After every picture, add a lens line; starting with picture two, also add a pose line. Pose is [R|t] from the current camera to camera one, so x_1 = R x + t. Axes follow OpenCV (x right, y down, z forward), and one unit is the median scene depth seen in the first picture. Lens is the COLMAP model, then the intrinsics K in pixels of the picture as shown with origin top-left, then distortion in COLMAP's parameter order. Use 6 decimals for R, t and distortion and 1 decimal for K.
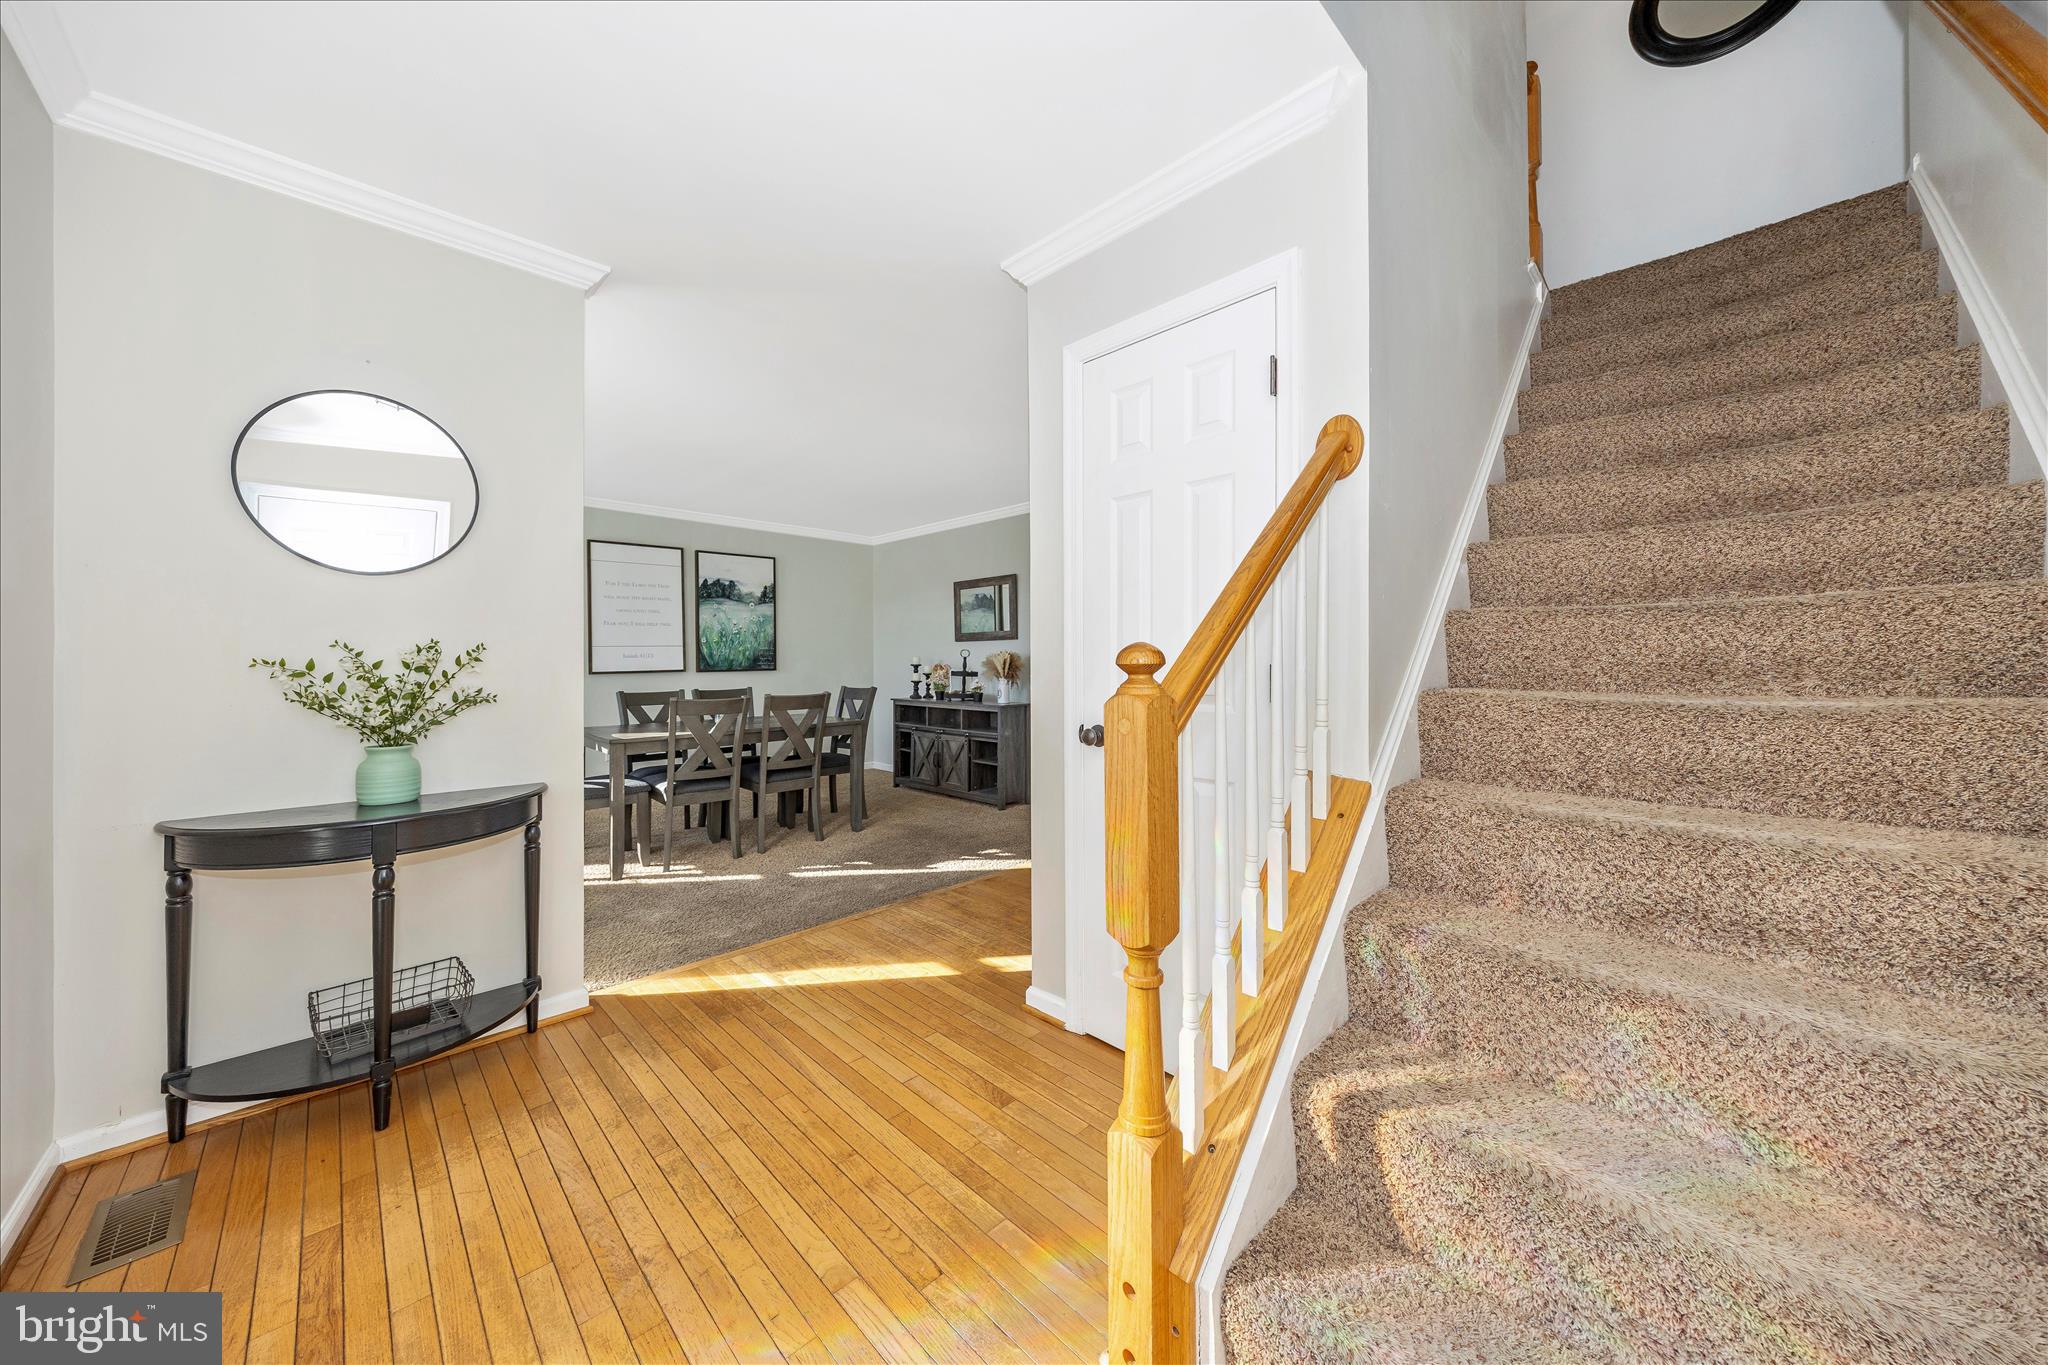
lens RADIAL K [[696.0, 0, 1019.8], [0, 696.0, 662.2], [0, 0, 1]] dist [0.000070, 0.000002]
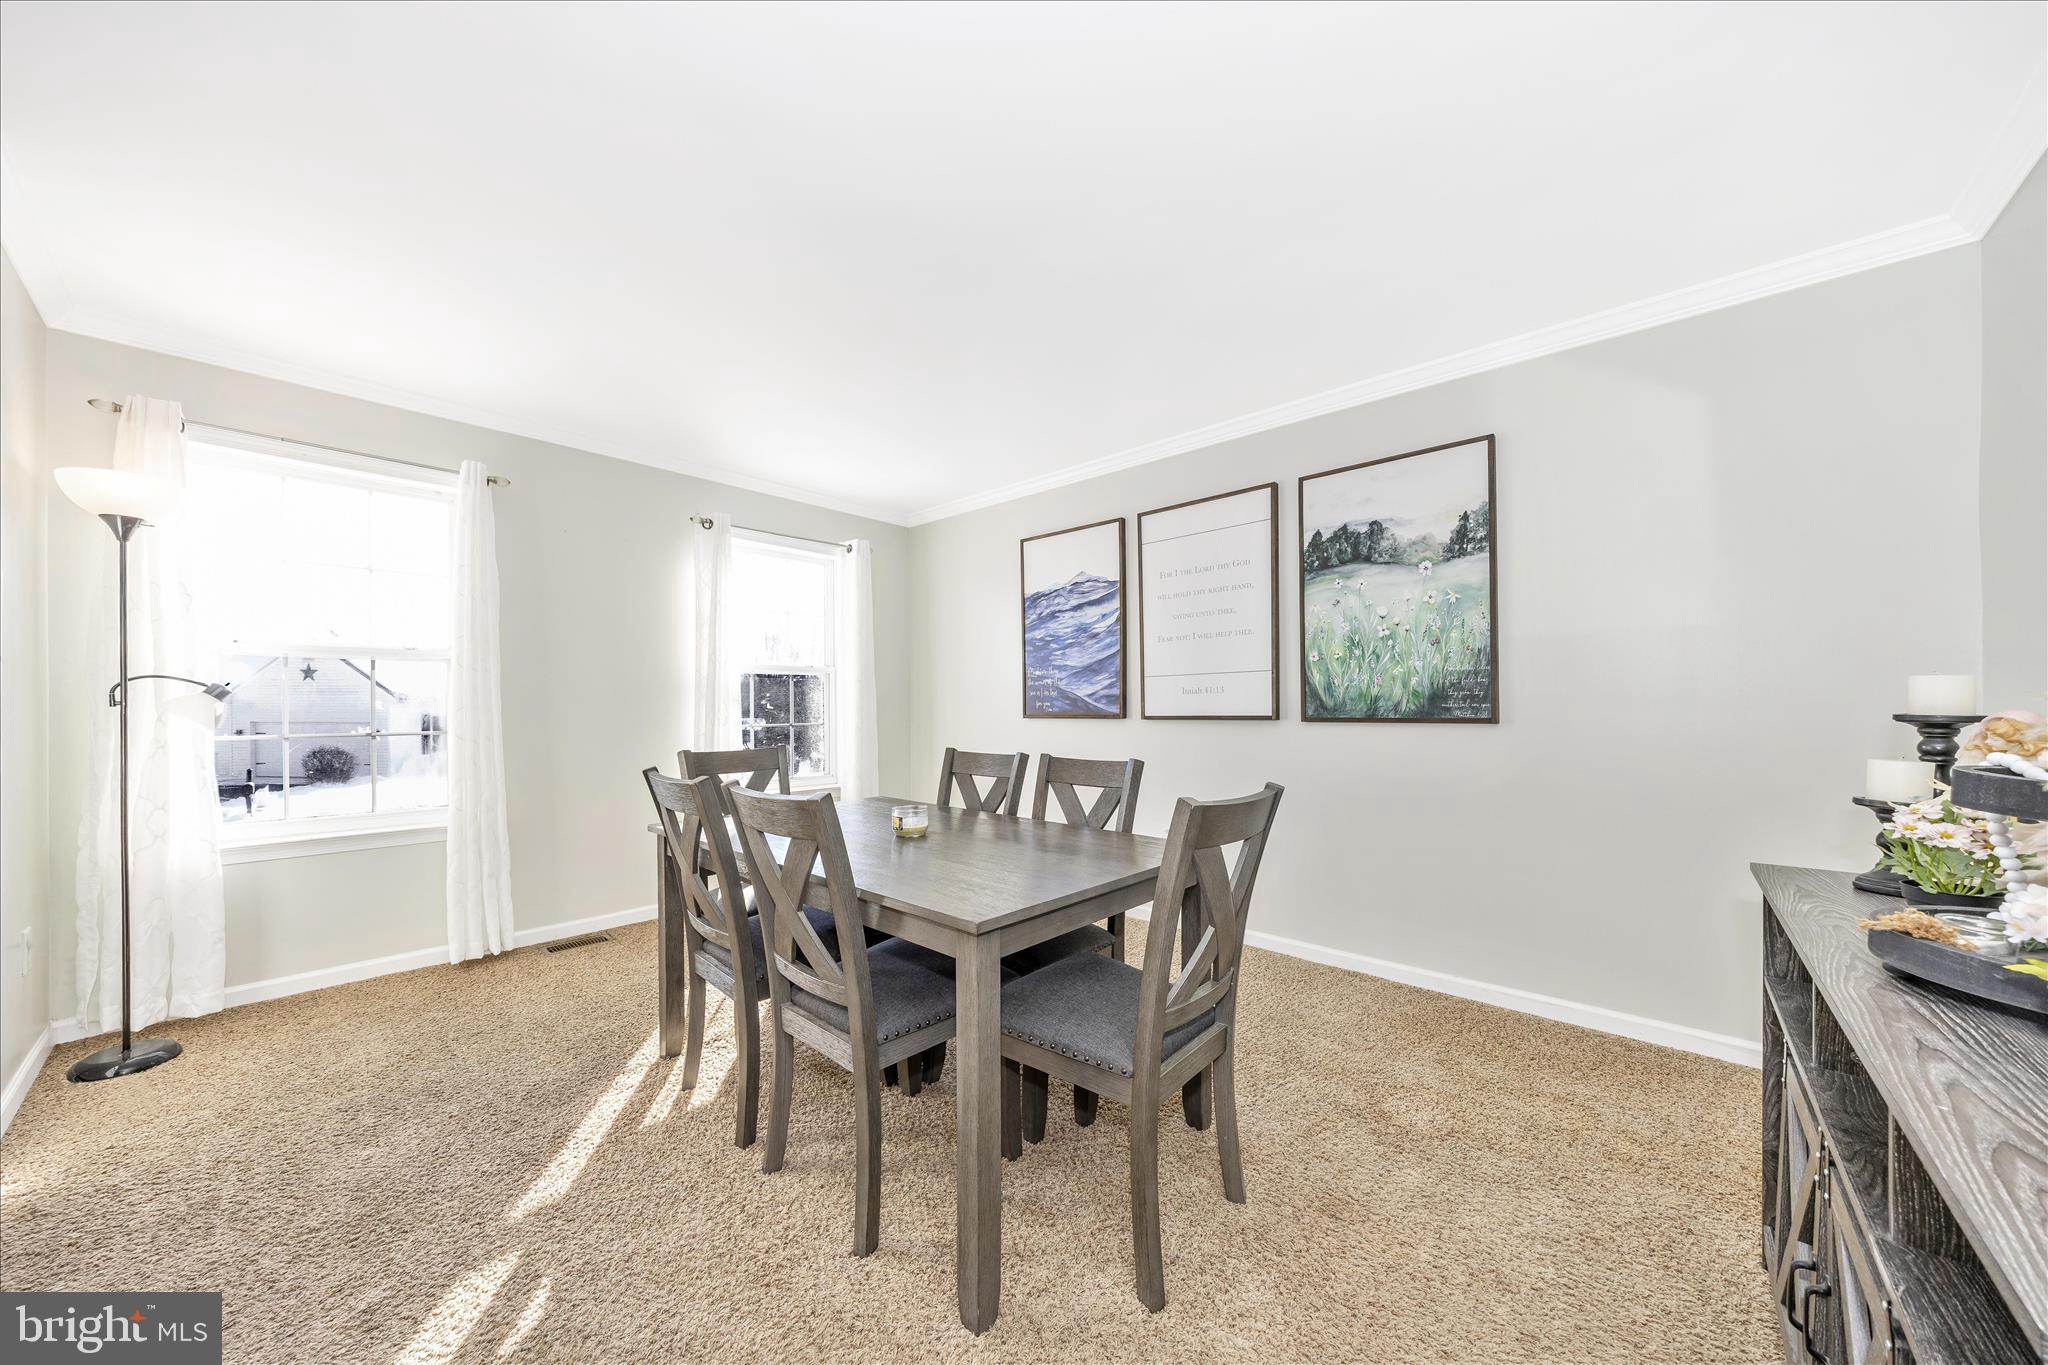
lens RADIAL K [[696.0, 0, 1021.9], [0, 696.0, 693.4], [0, 0, 1]] dist [0.000070, 0.000002]
pose [[0.052707, -0.005299, -0.998596, 0.022362], [-0.003939, 0.999977, -0.005514, -0.002441], [0.998602, 0.004224, 0.052685, 0.766998]]
